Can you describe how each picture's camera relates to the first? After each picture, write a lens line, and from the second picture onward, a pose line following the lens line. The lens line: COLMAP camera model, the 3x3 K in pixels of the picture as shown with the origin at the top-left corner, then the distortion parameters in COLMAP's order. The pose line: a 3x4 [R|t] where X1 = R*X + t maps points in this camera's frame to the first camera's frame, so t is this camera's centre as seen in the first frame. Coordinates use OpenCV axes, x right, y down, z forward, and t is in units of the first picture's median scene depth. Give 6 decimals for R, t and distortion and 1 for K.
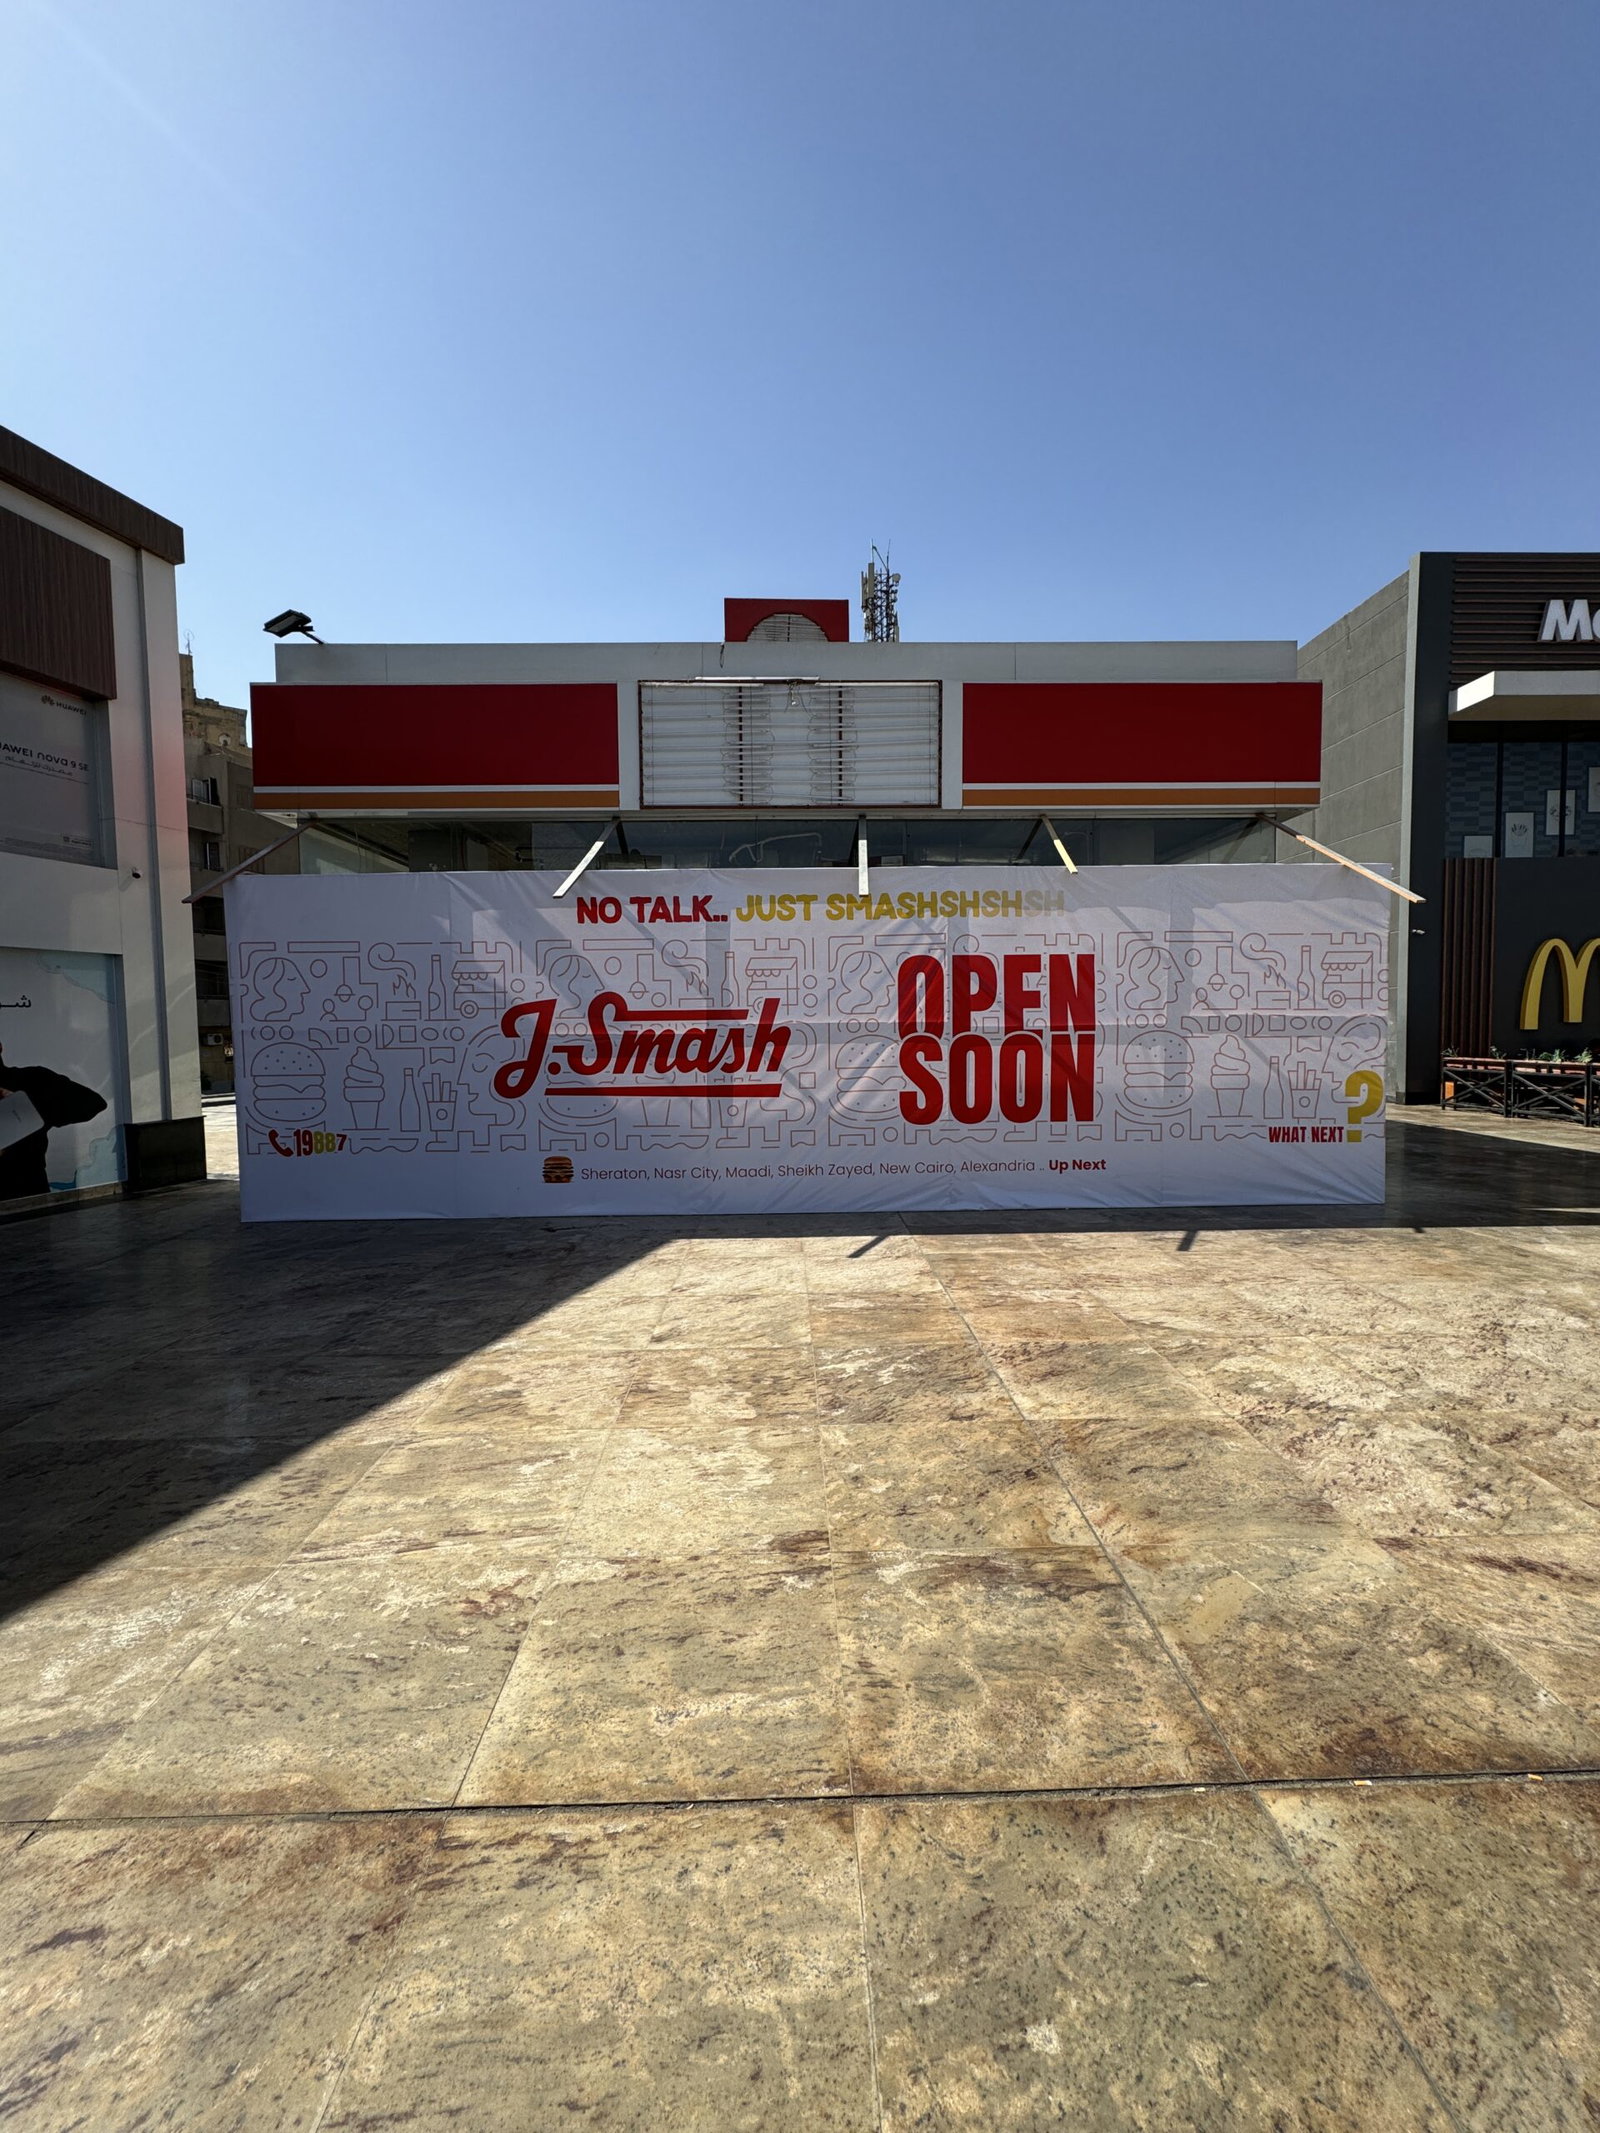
lens RADIAL K [[842.9, 0, 800.0], [0, 842.9, 1066.5], [0, 0, 1]] dist [-0.001774, 0.000451]
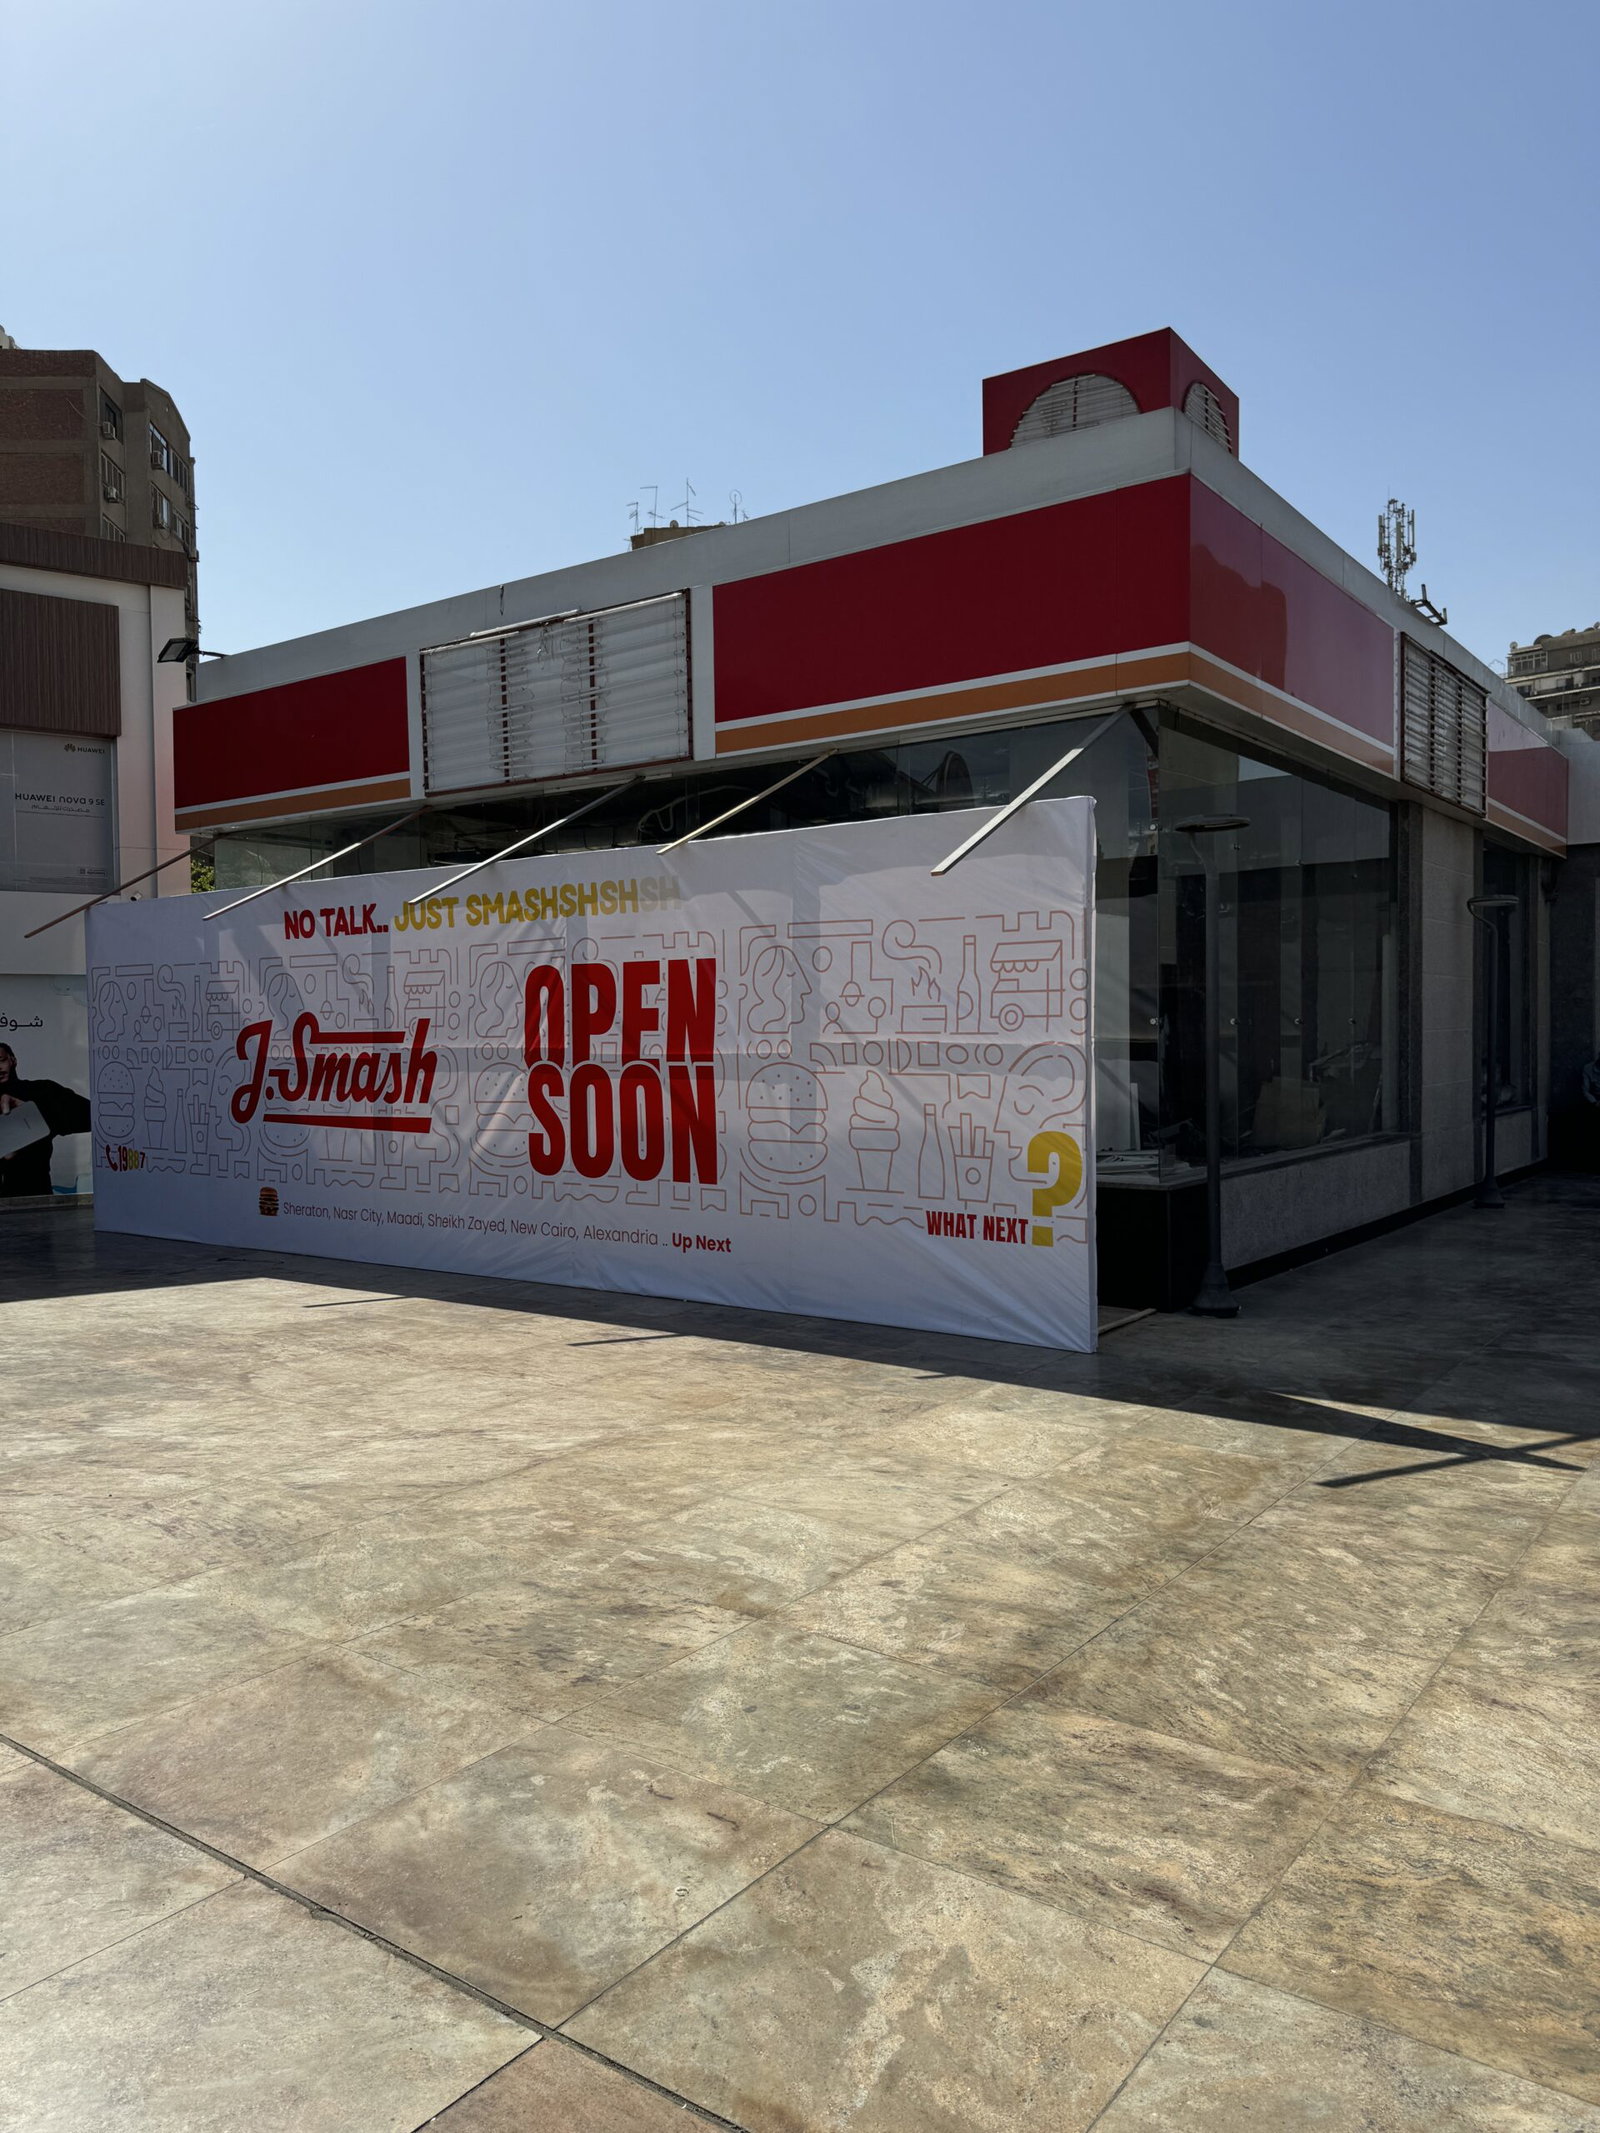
lens RADIAL K [[1487.9, 0, 800.0], [0, 1487.9, 1066.5], [0, 0, 1]] dist [0.172430, -0.345613]
pose [[0.797006, 0.016181, -0.603754, 1.203422], [-0.030430, 0.999447, -0.013384, -0.022933], [0.603204, 0.029039, 0.797058, 0.006423]]
